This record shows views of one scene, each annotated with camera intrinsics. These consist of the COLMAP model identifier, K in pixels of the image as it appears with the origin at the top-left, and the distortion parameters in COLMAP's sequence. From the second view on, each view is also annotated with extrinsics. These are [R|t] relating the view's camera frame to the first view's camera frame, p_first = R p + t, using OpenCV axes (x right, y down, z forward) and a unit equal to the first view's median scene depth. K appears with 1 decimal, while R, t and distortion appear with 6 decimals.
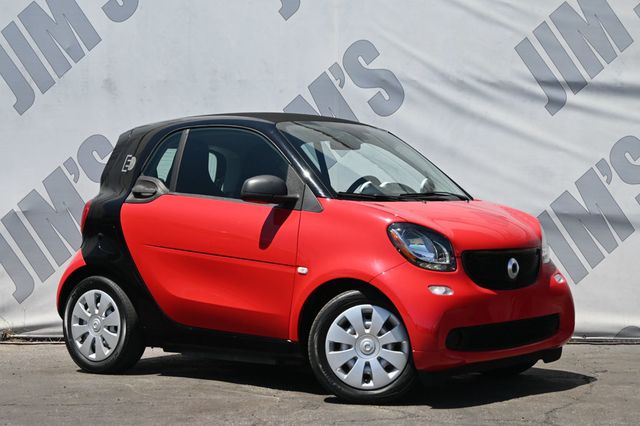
lens RADIAL K [[1308.1, 0, 318.0], [0, 1308.1, 213.6], [0, 0, 1]] dist [0.009371, 0.000000]
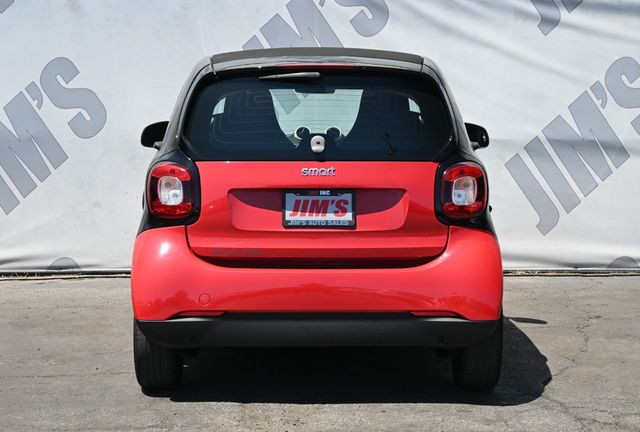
lens RADIAL K [[1375.8, 0, 324.8], [0, 1375.8, 216.4], [0, 0, 1]] dist [0.000743, 0.000000]
pose [[0.999538, -0.006955, 0.029588, -0.010263], [0.003751, 0.994254, 0.106978, -0.052012], [-0.030162, -0.106818, 0.993821, 0.004868]]
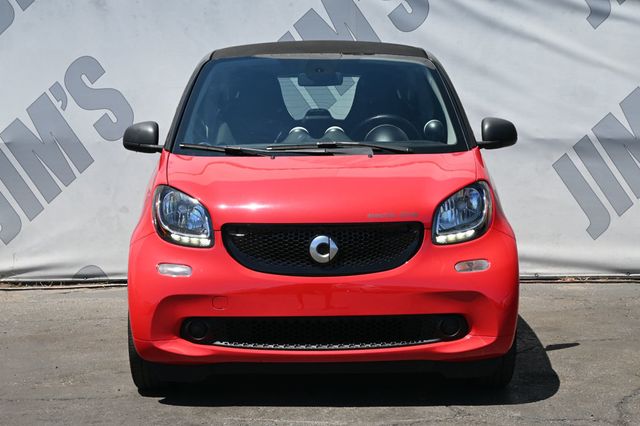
lens RADIAL K [[1291.3, 0, 316.9], [0, 1291.3, 213.5], [0, 0, 1]] dist [0.012220, 0.000000]
pose [[0.999909, -0.012613, 0.004713, -0.016587], [0.012079, 0.994929, 0.099853, -0.039784], [-0.005948, -0.099787, 0.994991, 0.110672]]
